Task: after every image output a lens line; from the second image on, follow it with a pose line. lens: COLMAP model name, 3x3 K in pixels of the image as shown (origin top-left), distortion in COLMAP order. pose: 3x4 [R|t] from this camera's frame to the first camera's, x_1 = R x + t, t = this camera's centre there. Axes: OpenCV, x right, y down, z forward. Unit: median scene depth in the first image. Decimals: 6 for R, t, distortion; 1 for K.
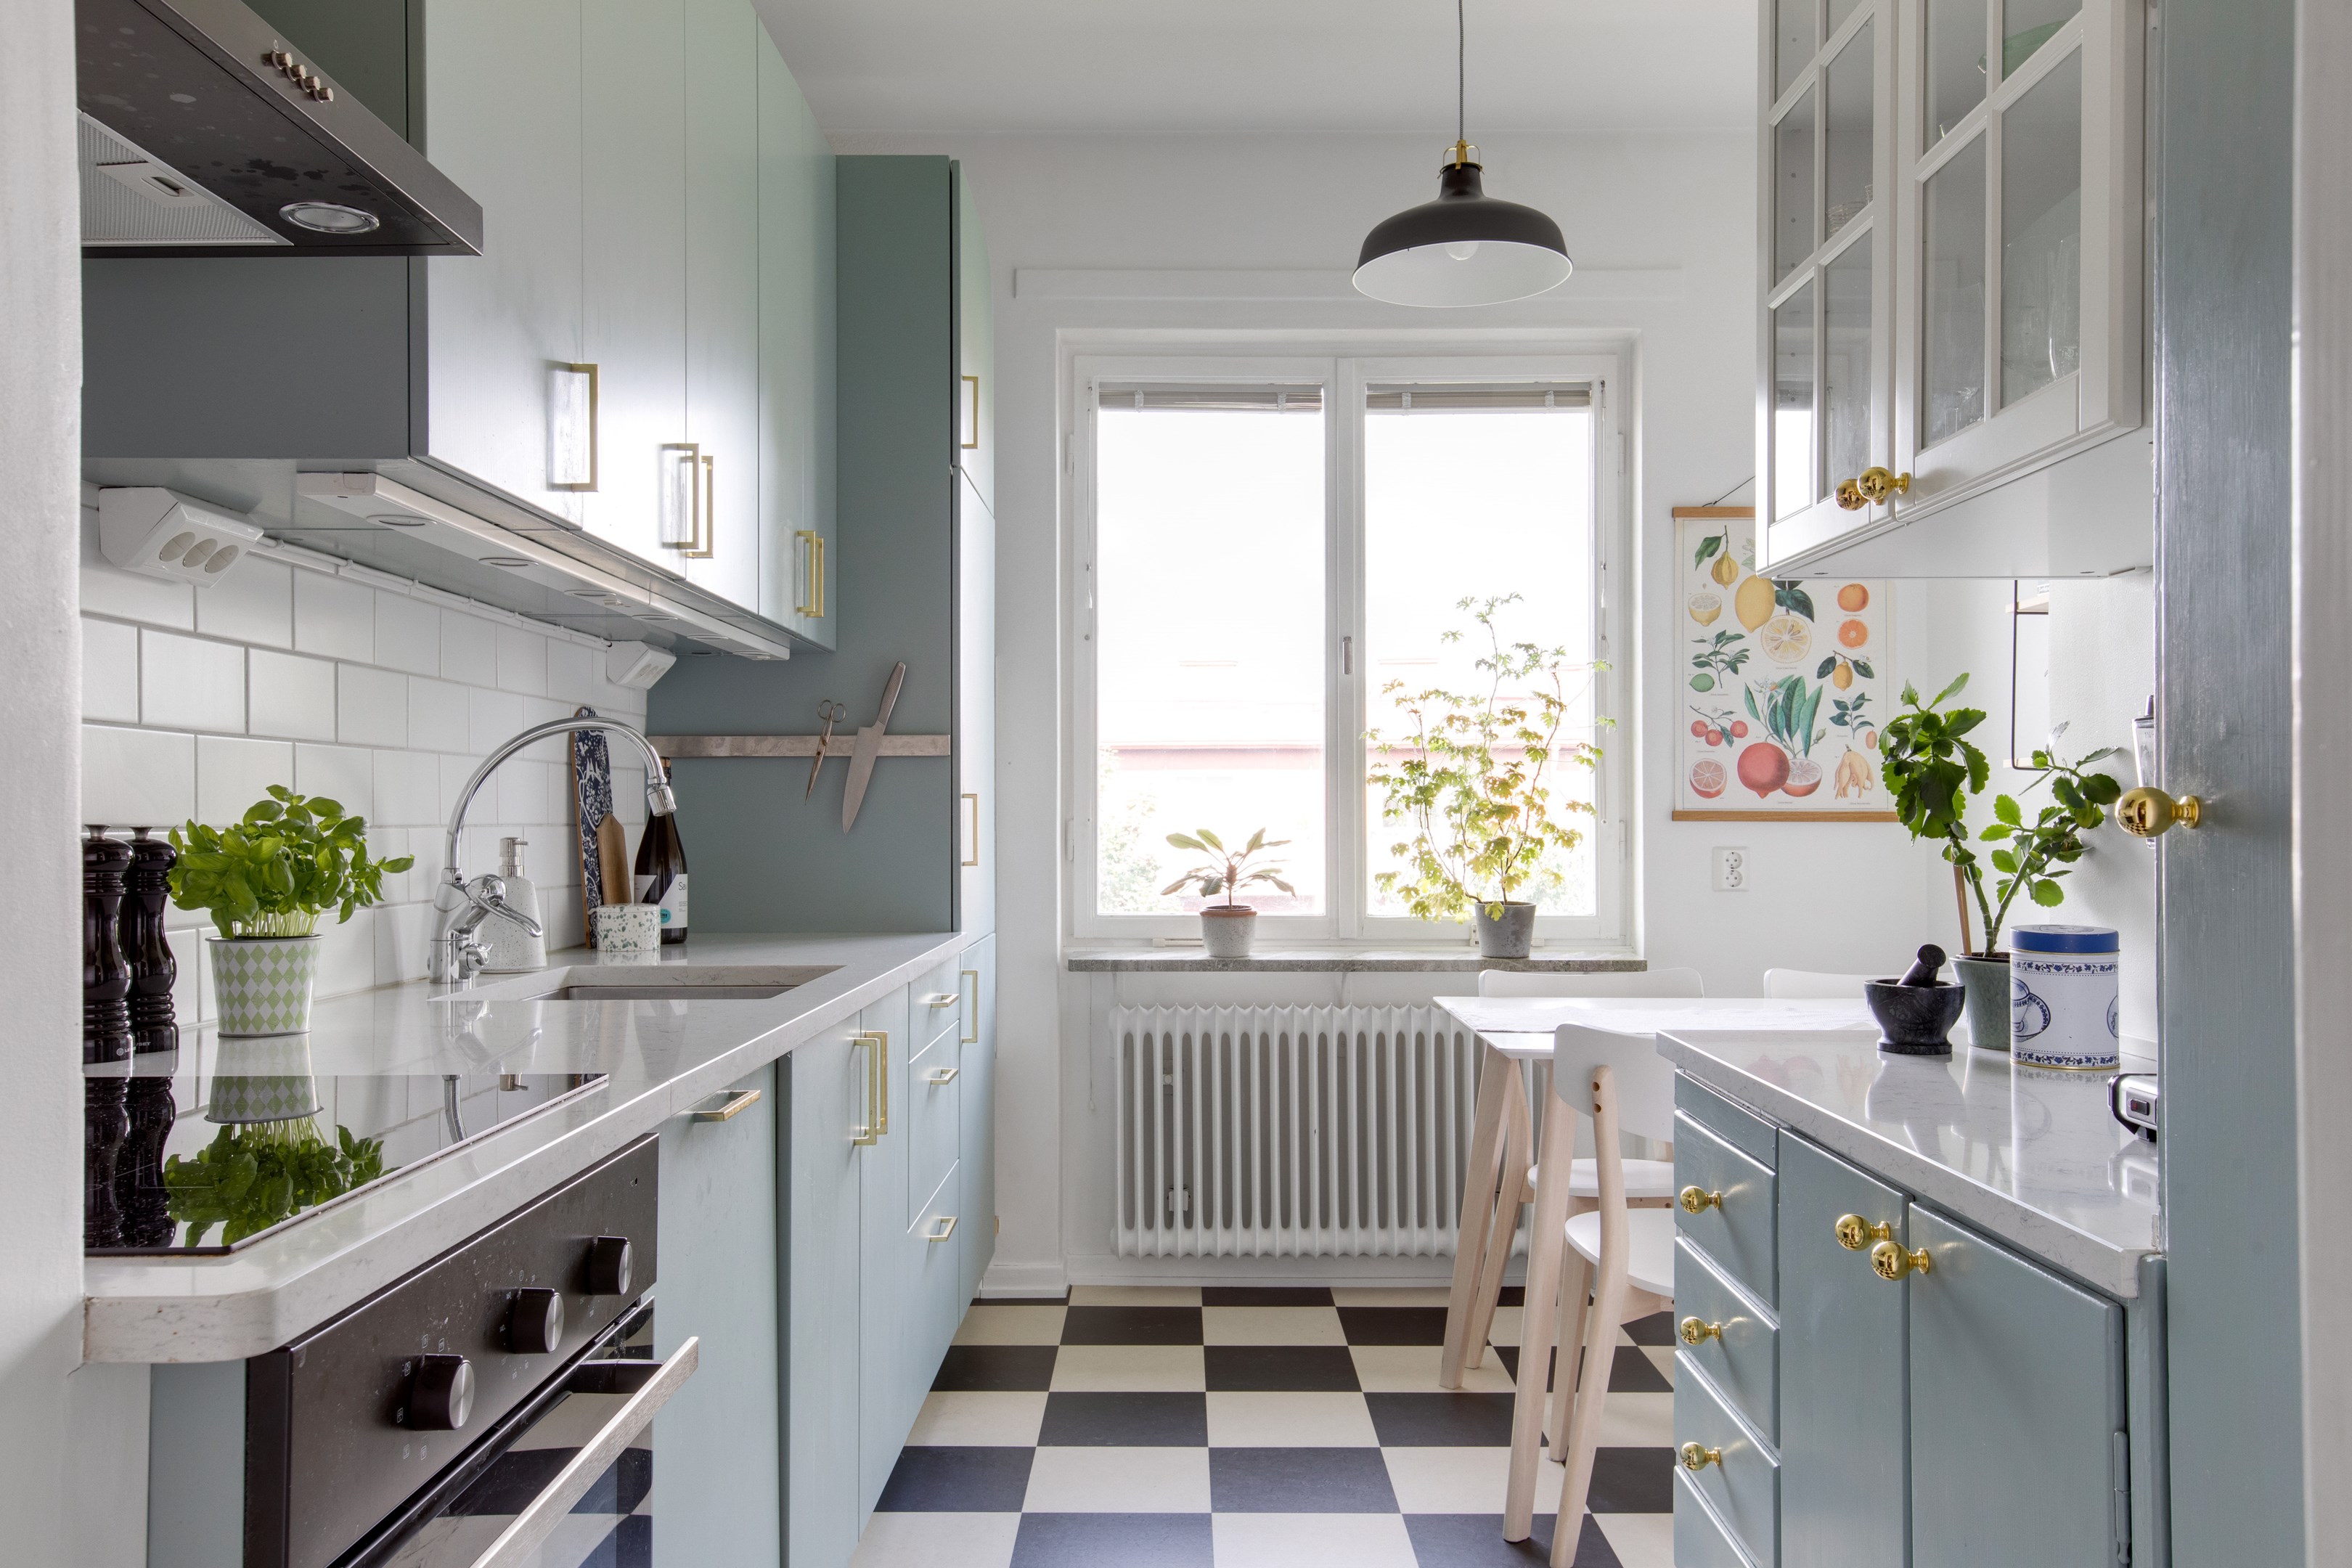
lens RADIAL K [[1828.5, 0, 1177.5], [0, 1828.5, 789.5], [0, 0, 1]] dist [0.002743, 0.000016]
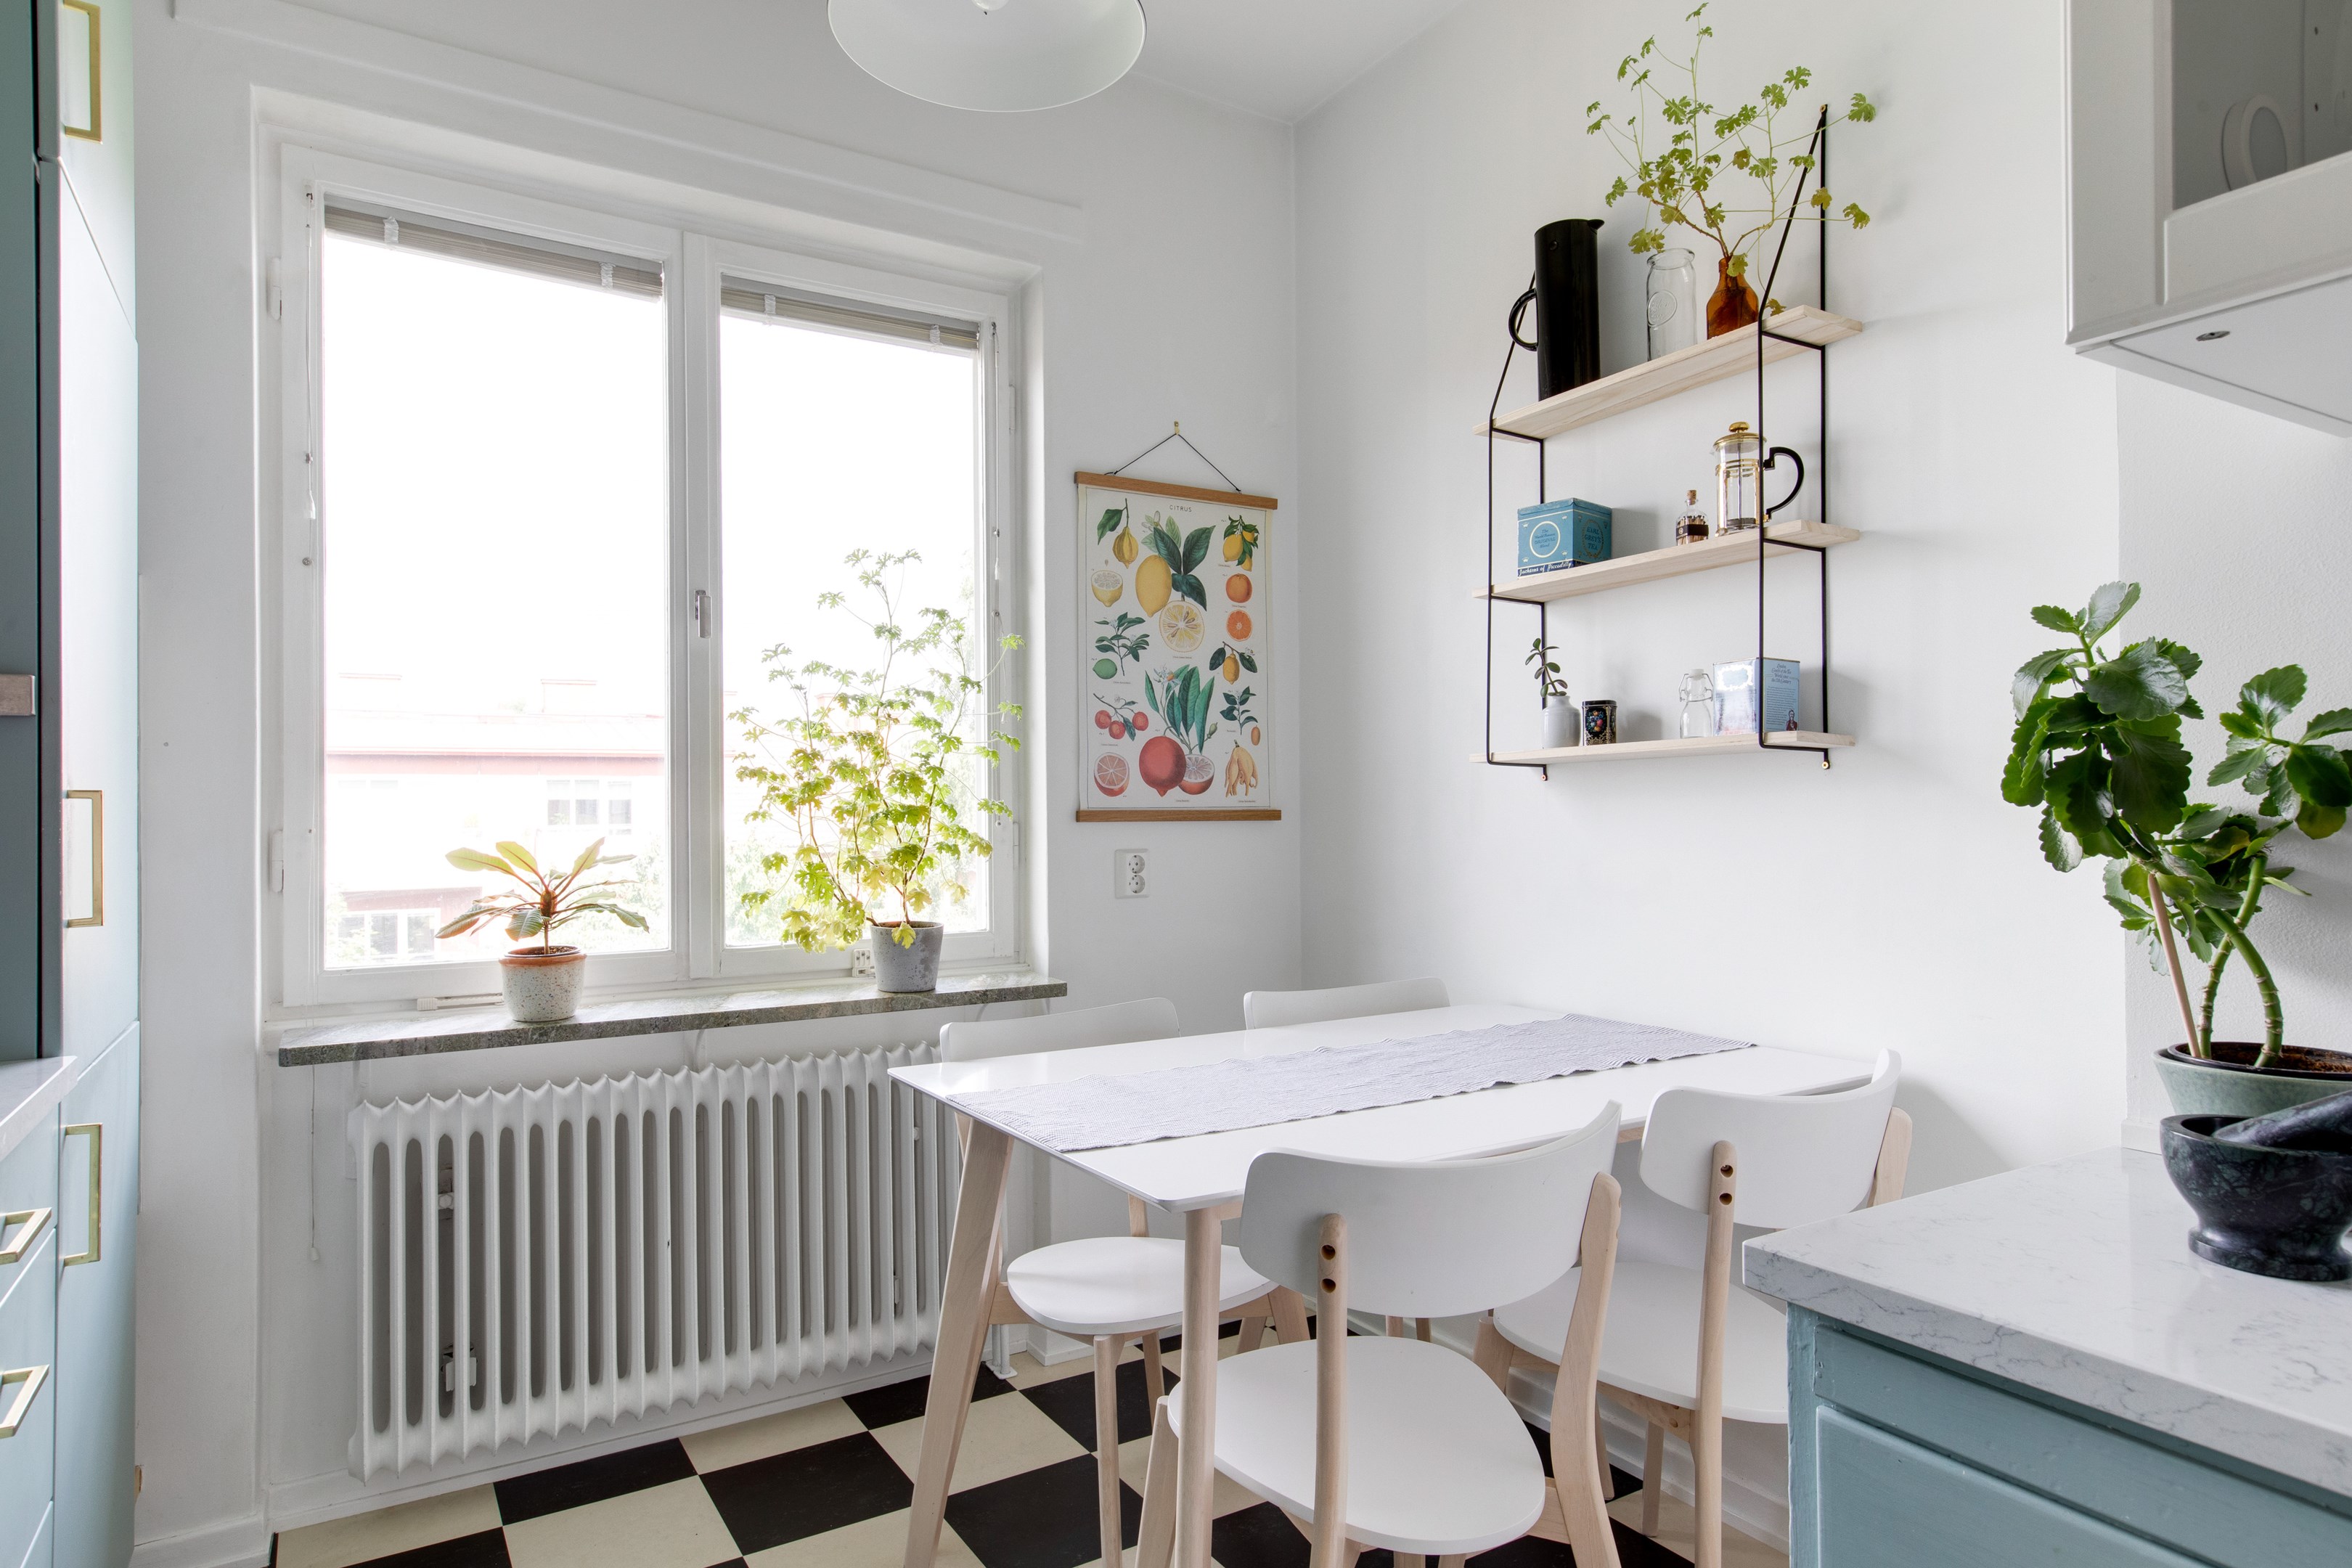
lens RADIAL K [[1406.6, 0, 1171.9], [0, 1406.6, 788.0], [0, 0, 1]] dist [0.009143, 0.002058]
pose [[0.858983, 0.000192, 0.512004, -0.042465], [0.001262, 0.999996, -0.002493, 0.002520], [-0.512002, 0.002788, 0.858979, 0.390926]]
